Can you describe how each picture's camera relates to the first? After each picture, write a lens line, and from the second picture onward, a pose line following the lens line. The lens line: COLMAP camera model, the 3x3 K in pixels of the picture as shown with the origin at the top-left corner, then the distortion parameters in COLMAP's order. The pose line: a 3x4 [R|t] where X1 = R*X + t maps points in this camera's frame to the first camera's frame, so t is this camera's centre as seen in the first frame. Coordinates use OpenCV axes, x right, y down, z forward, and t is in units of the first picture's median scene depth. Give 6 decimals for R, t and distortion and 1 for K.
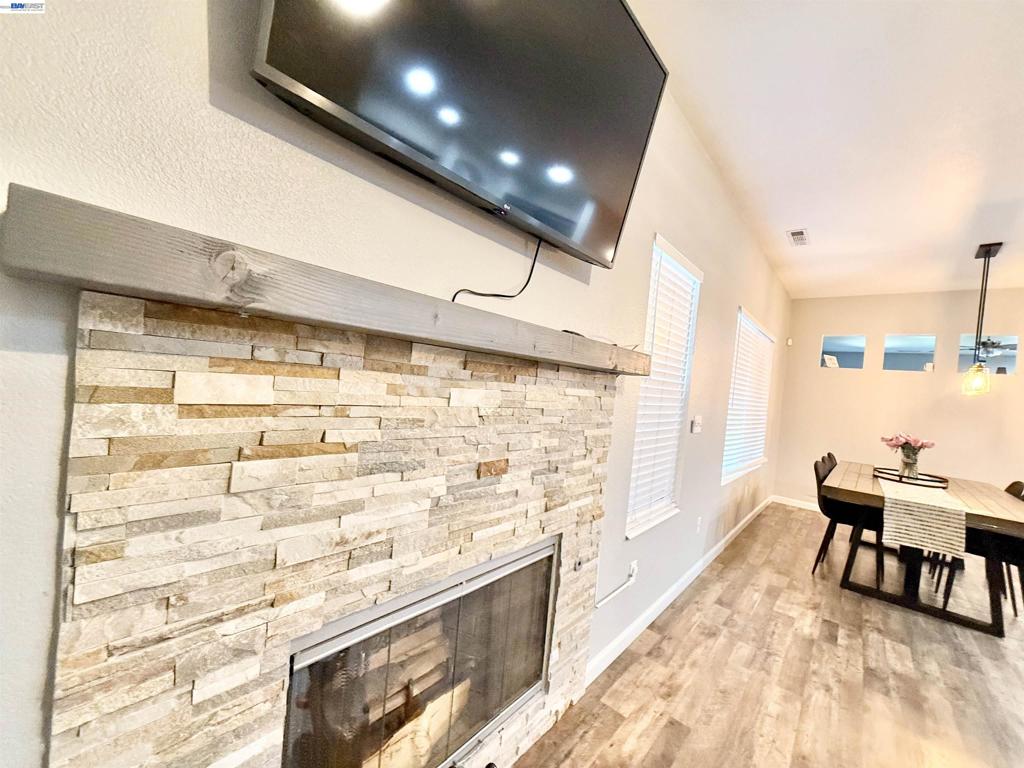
lens RADIAL K [[407.5, 0, 510.3], [0, 407.5, 383.5], [0, 0, 1]] dist [-0.000347, -0.000438]
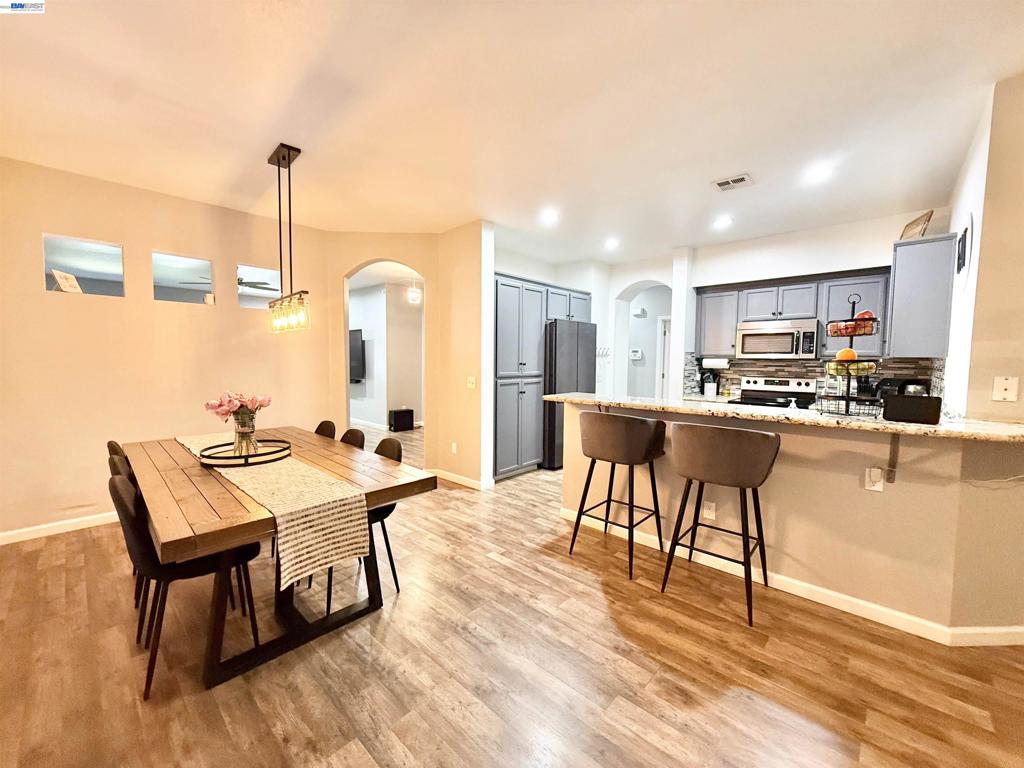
lens RADIAL K [[407.5, 0, 515.4], [0, 407.5, 381.6], [0, 0, 1]] dist [-0.000347, -0.000438]
pose [[0.032331, -0.151198, 0.987975, 0.385579], [0.003748, 0.988503, 0.151156, 0.002031], [-0.999470, -0.001184, 0.032526, 0.637656]]
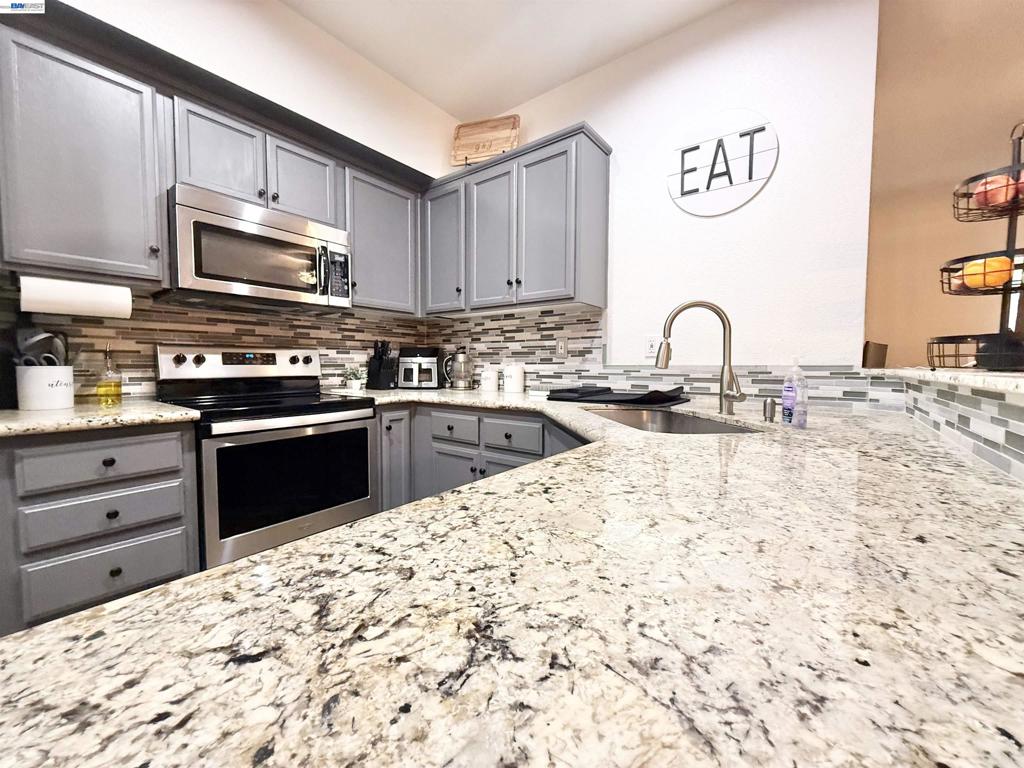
lens RADIAL K [[407.5, 0, 513.3], [0, 407.5, 383.7], [0, 0, 1]] dist [-0.000347, -0.000438]
pose [[-0.993210, -0.096437, -0.065072, 1.772930], [-0.099909, 0.993617, 0.052381, 0.244388], [0.059605, 0.058526, -0.996505, 0.368801]]
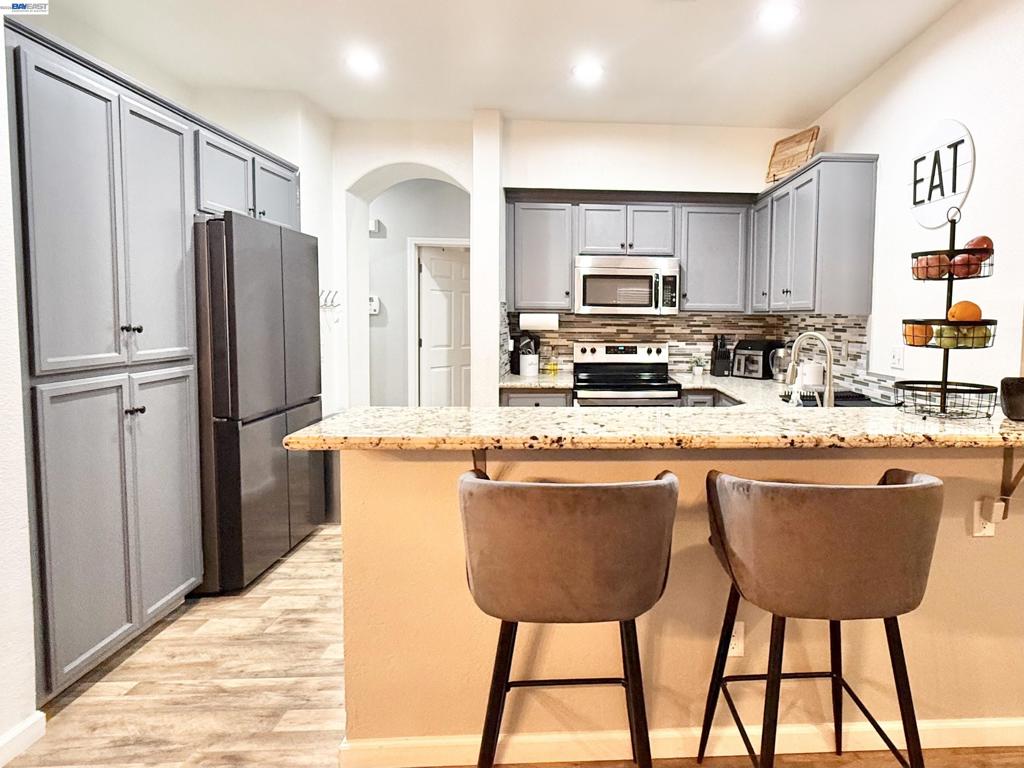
lens RADIAL K [[576.0, 0, 610.2], [0, 576.0, 351.2], [0, 0, 1]] dist [0.000200, -0.002199]
pose [[-0.690702, -0.146374, 0.708171, 1.039104], [-0.070616, 0.988272, 0.135396, 0.060180], [-0.719684, 0.043510, -0.692937, 0.746014]]
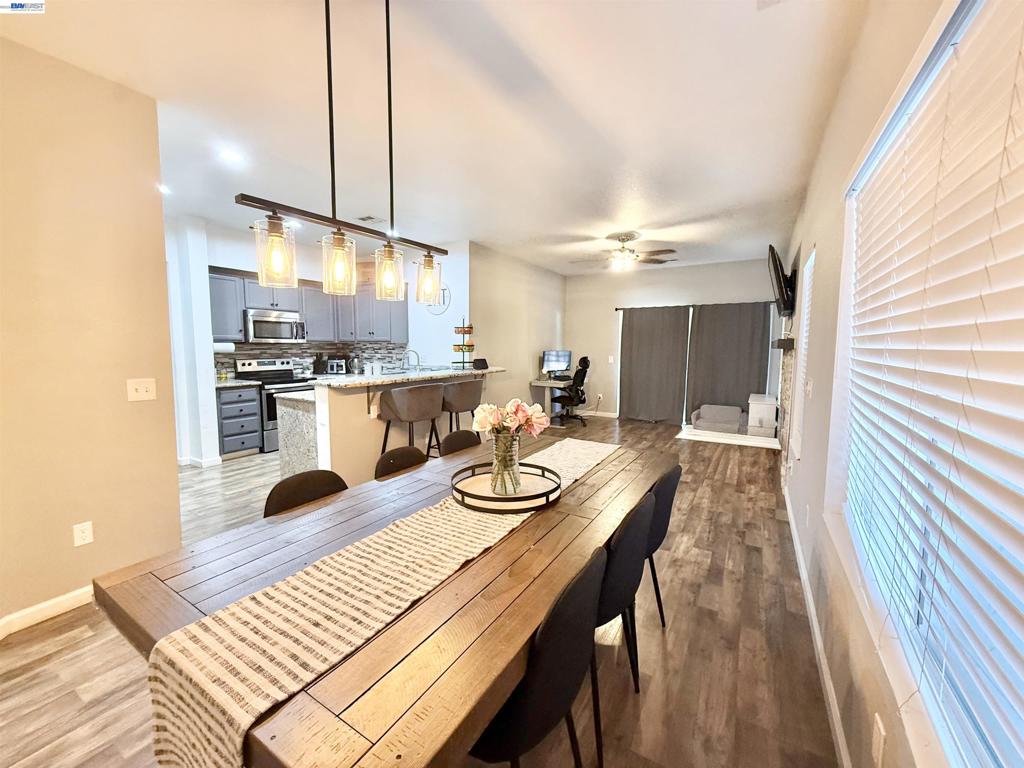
lens RADIAL K [[407.5, 0, 511.3], [0, 407.5, 382.6], [0, 0, 1]] dist [-0.000347, -0.000438]
pose [[-0.980024, -0.083423, -0.180537, 1.360448], [-0.099827, 0.991473, 0.083760, 0.081159], [0.172010, 0.100109, -0.979995, 1.870741]]
